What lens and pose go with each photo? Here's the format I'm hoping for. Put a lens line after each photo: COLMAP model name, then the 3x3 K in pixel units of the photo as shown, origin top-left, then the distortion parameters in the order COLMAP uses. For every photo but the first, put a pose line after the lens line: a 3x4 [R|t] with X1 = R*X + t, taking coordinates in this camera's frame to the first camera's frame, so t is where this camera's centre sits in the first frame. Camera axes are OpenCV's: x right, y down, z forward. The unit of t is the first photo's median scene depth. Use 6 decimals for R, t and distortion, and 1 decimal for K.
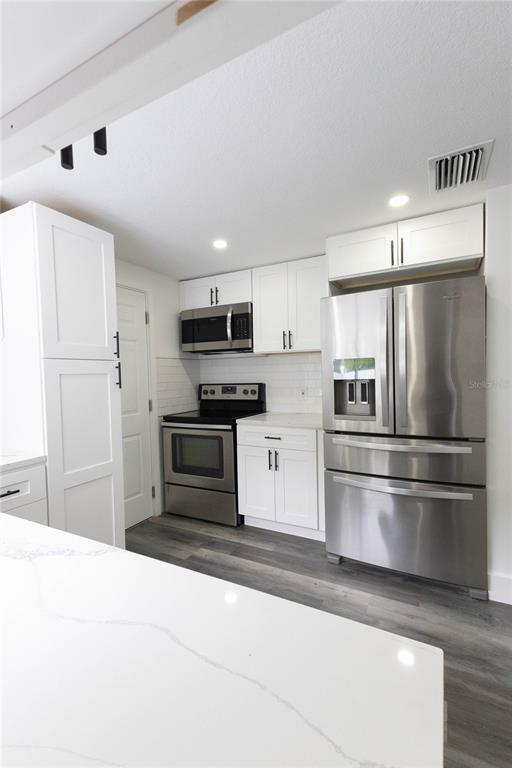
lens RADIAL K [[351.3, 0, 256.0], [0, 351.3, 384.0], [0, 0, 1]] dist [0.021861, -0.000096]
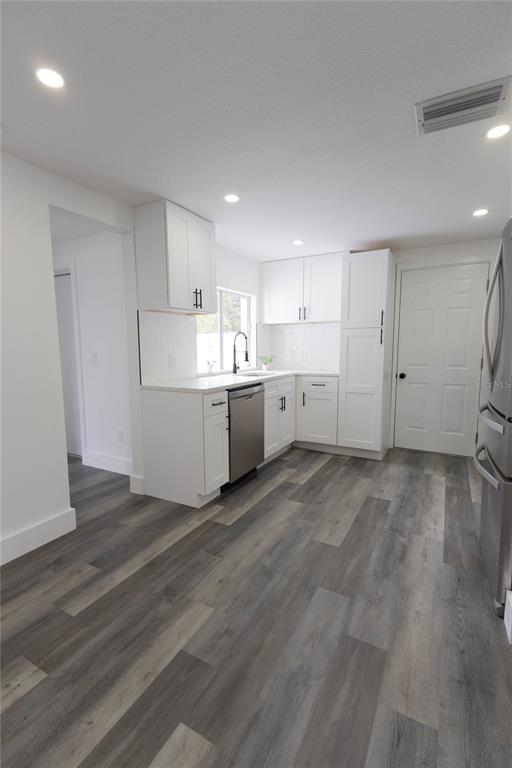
lens RADIAL K [[351.3, 0, 256.0], [0, 351.3, 384.0], [0, 0, 1]] dist [0.021861, -0.000096]
pose [[-0.003640, 0.130776, -0.991405, 1.310943], [-0.027296, 0.991029, 0.130827, -0.004172], [0.999621, 0.027538, -0.000038, 0.412971]]
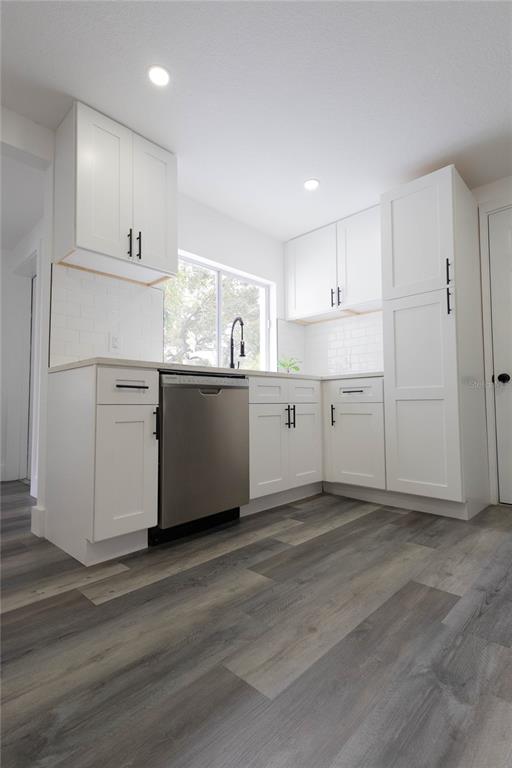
lens RADIAL K [[372.4, 0, 256.0], [0, 372.4, 384.0], [0, 0, 1]] dist [0.015365, -0.000480]
pose [[-0.265272, -0.027833, -0.963772, 0.777523], [-0.016830, 0.999565, -0.024234, 0.246338], [0.964027, 0.009792, -0.265625, 0.762714]]
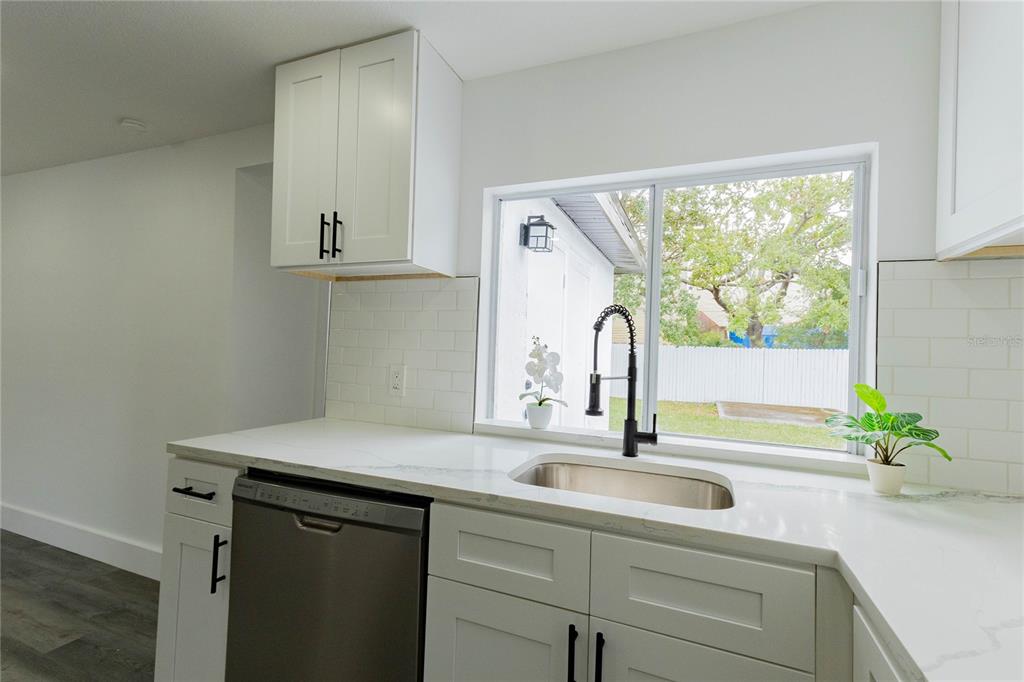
lens RADIAL K [[468.4, 0, 512.0], [0, 468.4, 341.0], [0, 0, 1]] dist [0.021861, -0.000096]
pose [[-0.996093, -0.006705, -0.088058, -0.329687], [-0.008305, 0.999807, 0.017824, 0.007747], [0.087922, 0.018486, -0.995956, 0.976648]]
